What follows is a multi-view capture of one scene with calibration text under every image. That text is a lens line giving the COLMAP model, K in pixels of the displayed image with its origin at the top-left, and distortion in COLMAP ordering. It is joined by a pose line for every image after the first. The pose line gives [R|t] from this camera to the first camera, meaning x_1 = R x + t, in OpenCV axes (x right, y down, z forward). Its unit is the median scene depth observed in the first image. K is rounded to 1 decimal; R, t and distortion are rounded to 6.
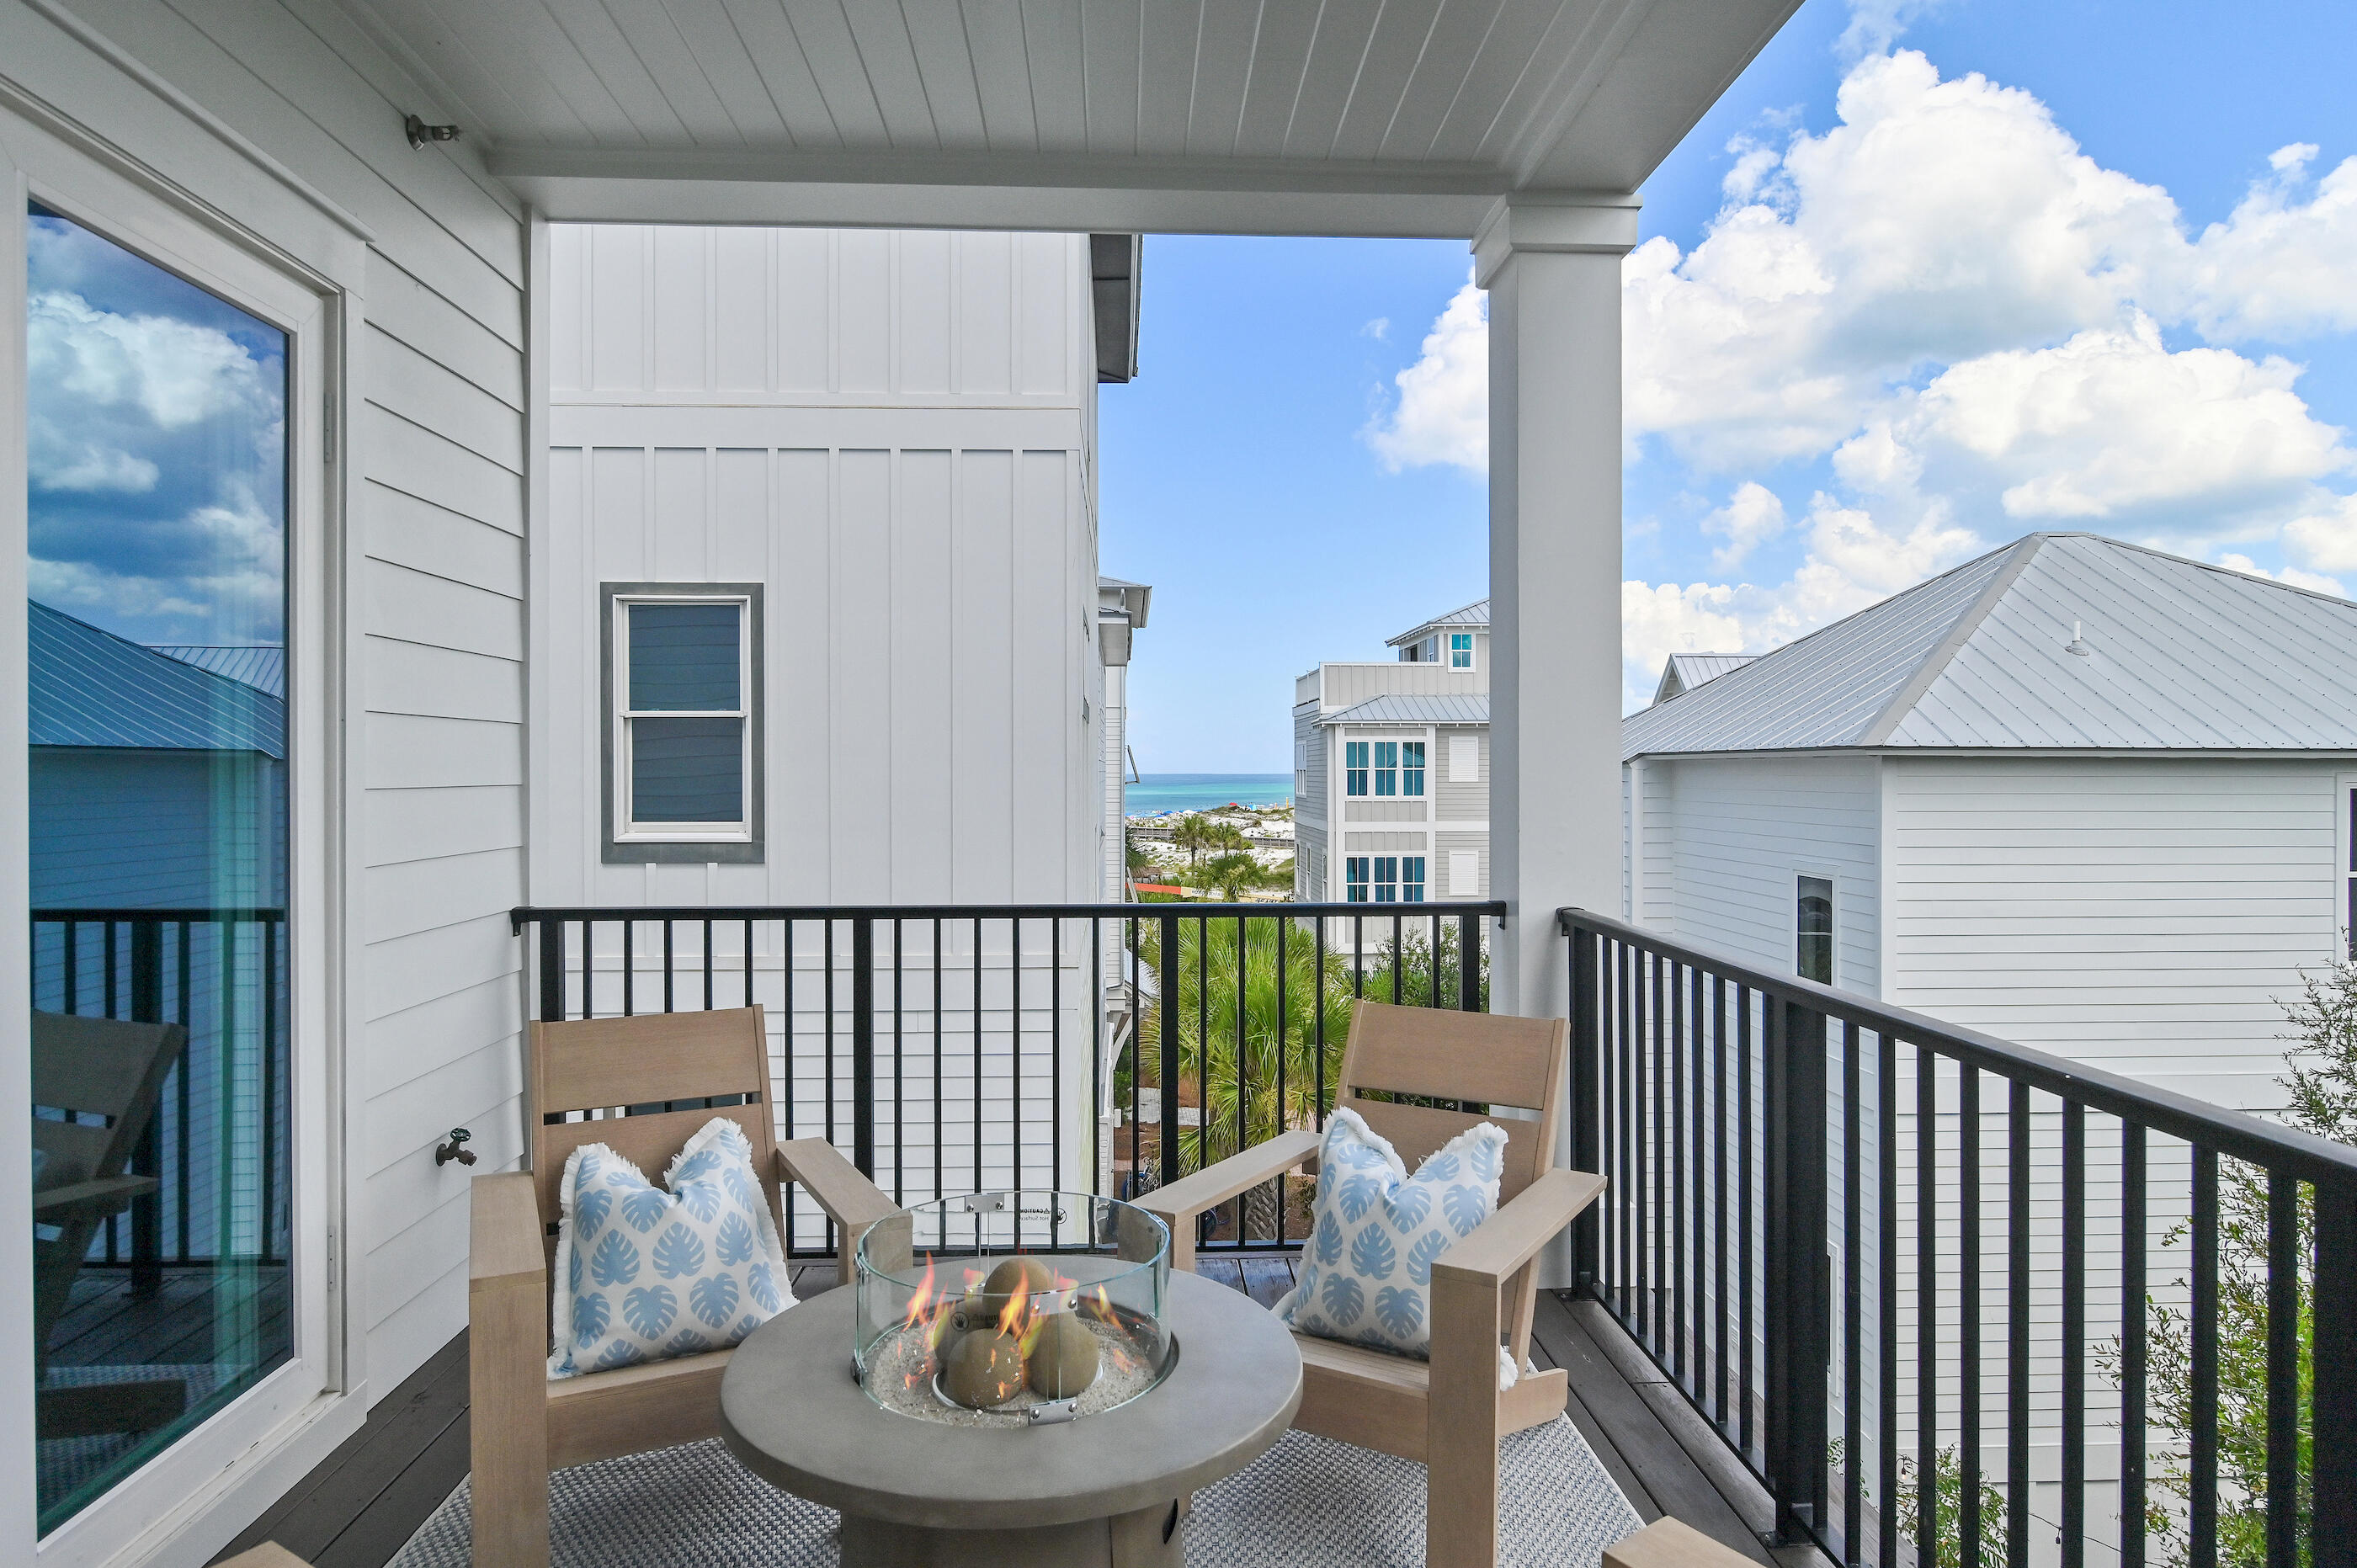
lens RADIAL K [[1597.6, 0, 1178.5], [0, 1597.6, 784.0], [0, 0, 1]] dist [-0.005256, -0.001163]
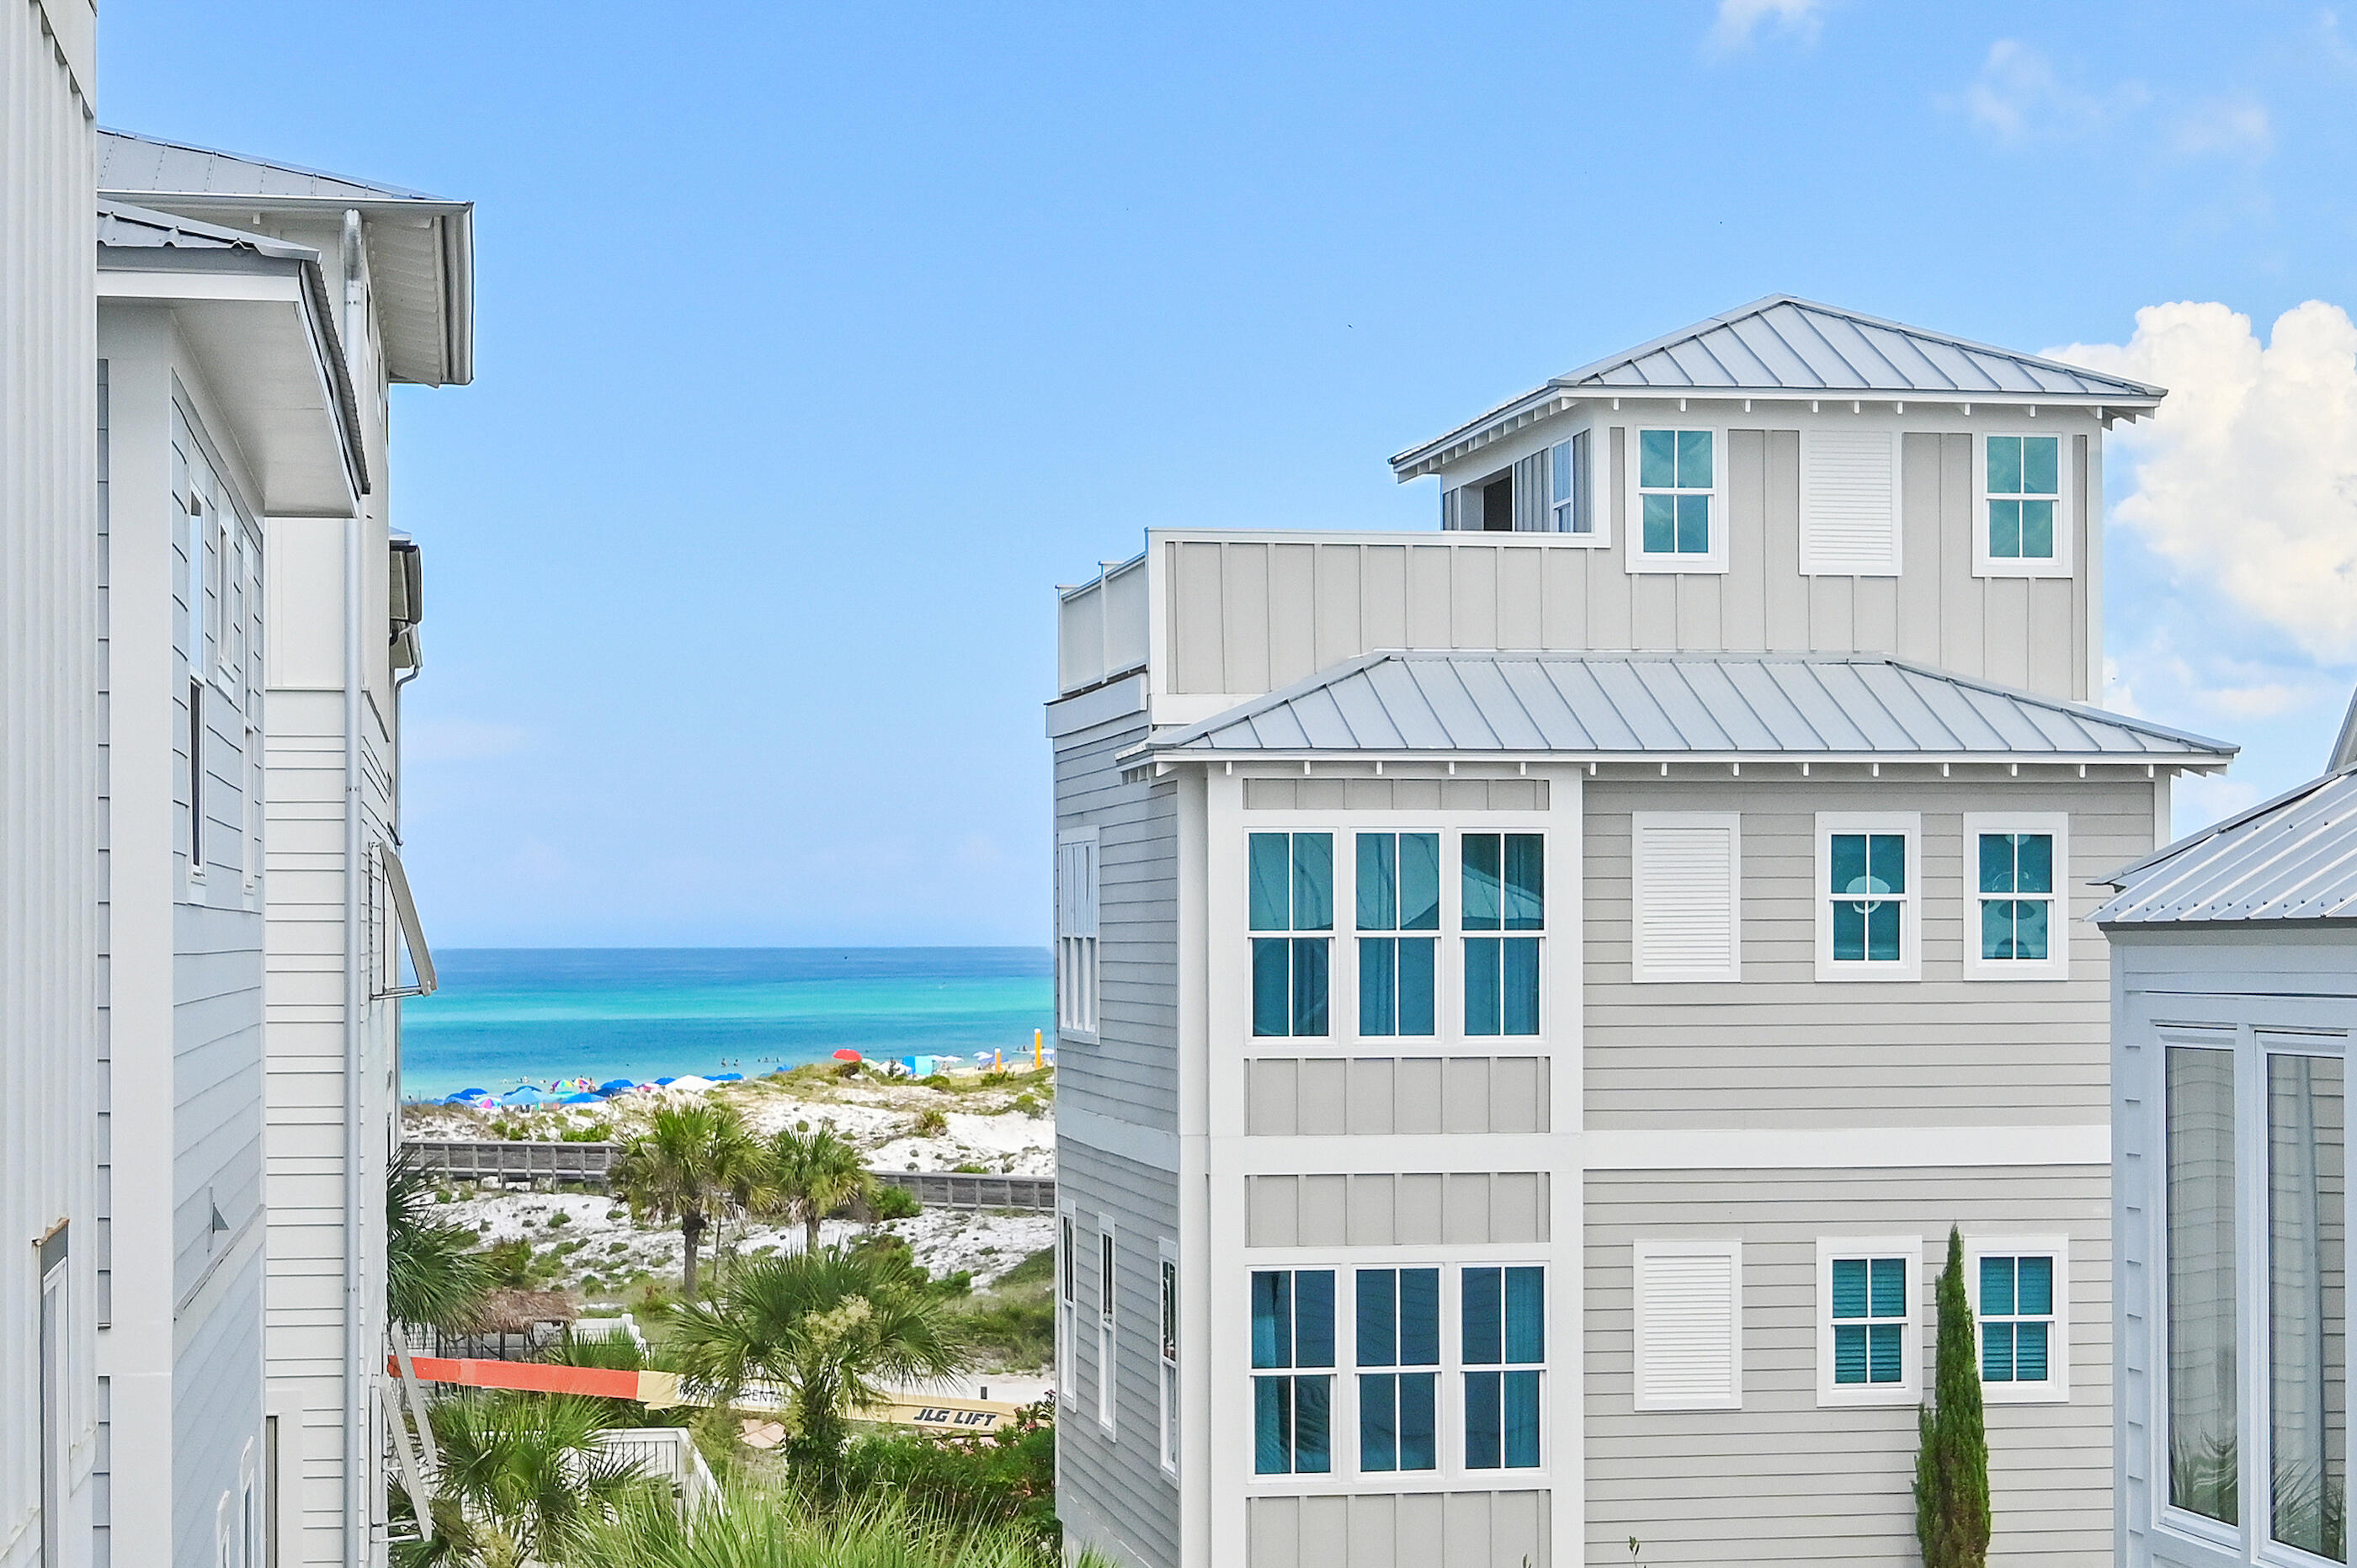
lens RADIAL K [[5369.0, 0, 1178.5], [0, 5369.0, 784.0], [0, 0, 1]] dist [0.023178, 0.119164]
pose [[0.995656, 0.001942, 0.093089, 0.011119], [0.001455, 0.999336, -0.036407, -0.001962], [-0.093098, 0.036384, 0.994992, 0.120278]]
